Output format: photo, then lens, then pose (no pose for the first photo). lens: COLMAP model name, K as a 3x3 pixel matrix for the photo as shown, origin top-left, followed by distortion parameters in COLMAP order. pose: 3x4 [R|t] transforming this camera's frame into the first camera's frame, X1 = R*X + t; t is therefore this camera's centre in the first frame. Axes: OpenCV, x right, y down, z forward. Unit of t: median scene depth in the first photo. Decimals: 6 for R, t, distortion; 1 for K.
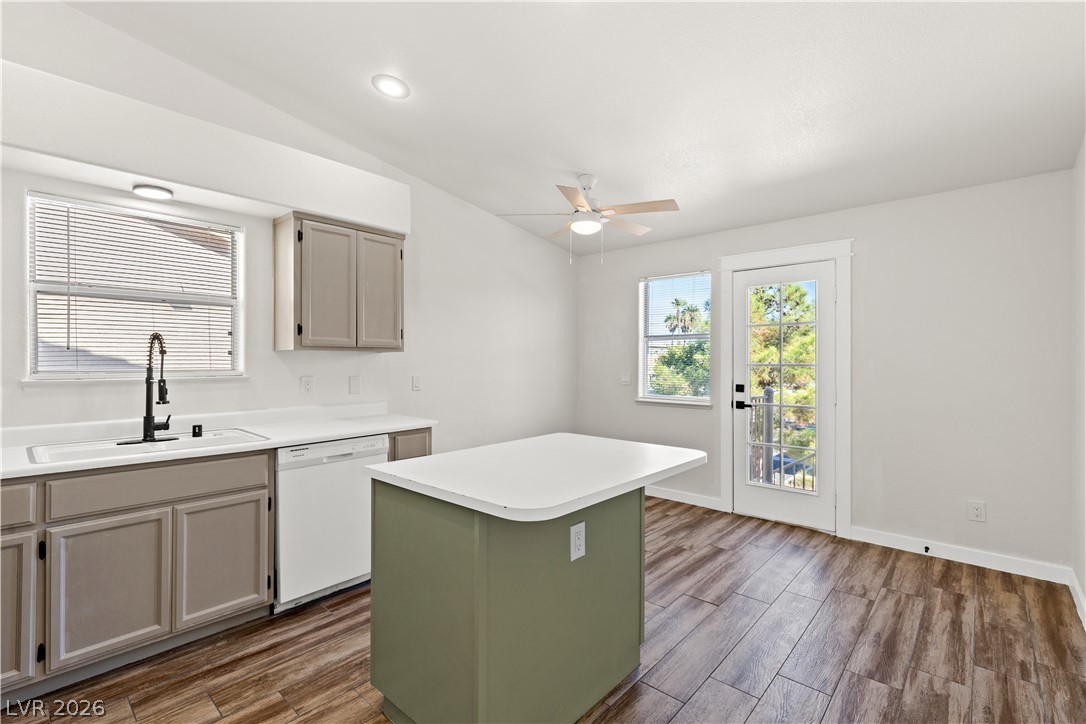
lens RADIAL K [[489.5, 0, 542.8], [0, 489.5, 359.3], [0, 0, 1]] dist [0.006348, -0.000054]
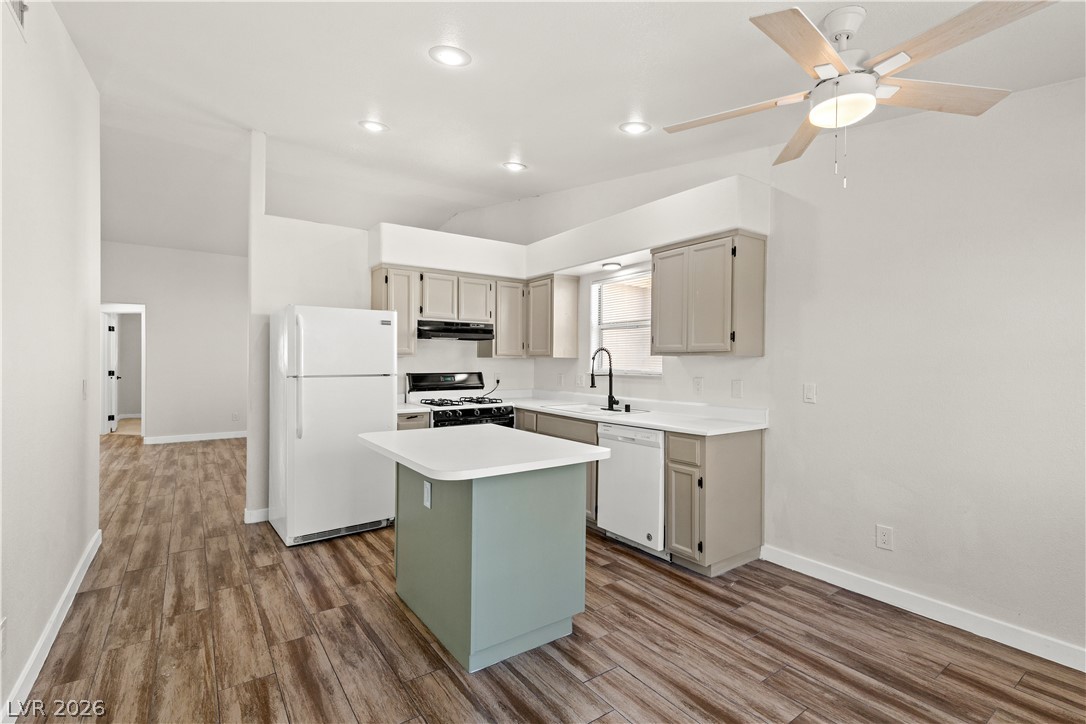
lens RADIAL K [[489.5, 0, 542.8], [0, 489.5, 359.3], [0, 0, 1]] dist [0.006348, -0.000054]
pose [[-0.210339, -0.008840, -0.977589, 0.723409], [-0.007081, 0.999947, -0.007519, 0.001767], [0.977603, 0.005341, -0.210390, 0.863499]]
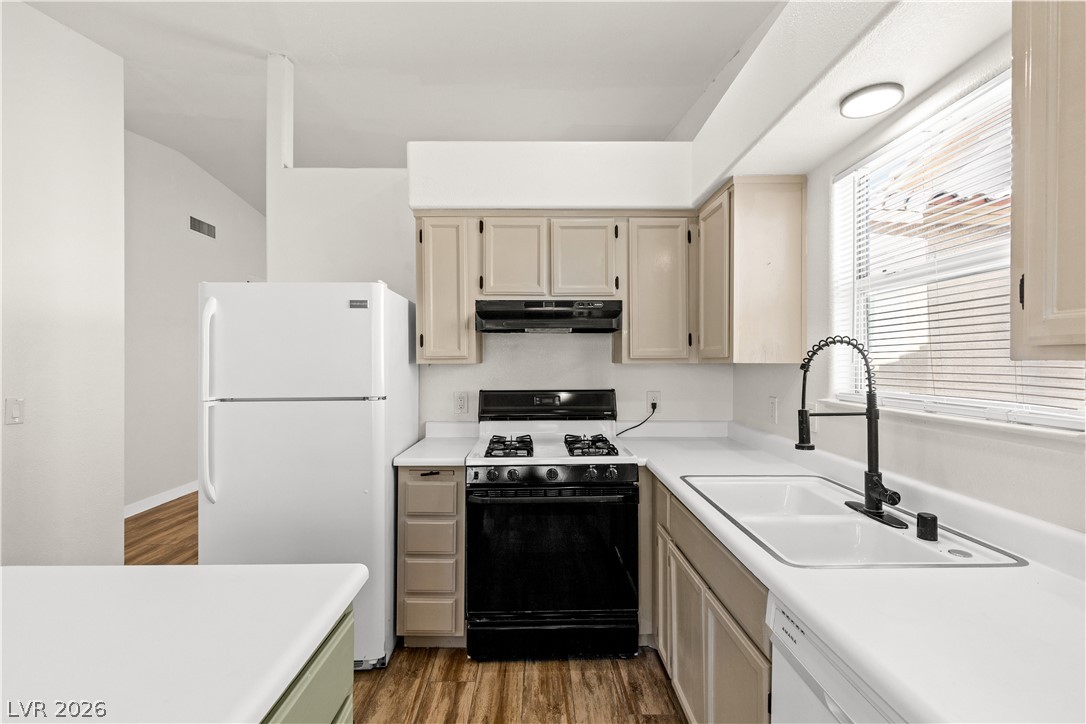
lens RADIAL K [[489.5, 0, 542.8], [0, 489.5, 359.3], [0, 0, 1]] dist [0.006348, -0.000054]
pose [[-0.728458, -0.005304, -0.685070, -0.069064], [-0.001676, 0.999981, -0.005960, -0.015122], [0.685089, -0.003193, -0.728453, 0.889558]]
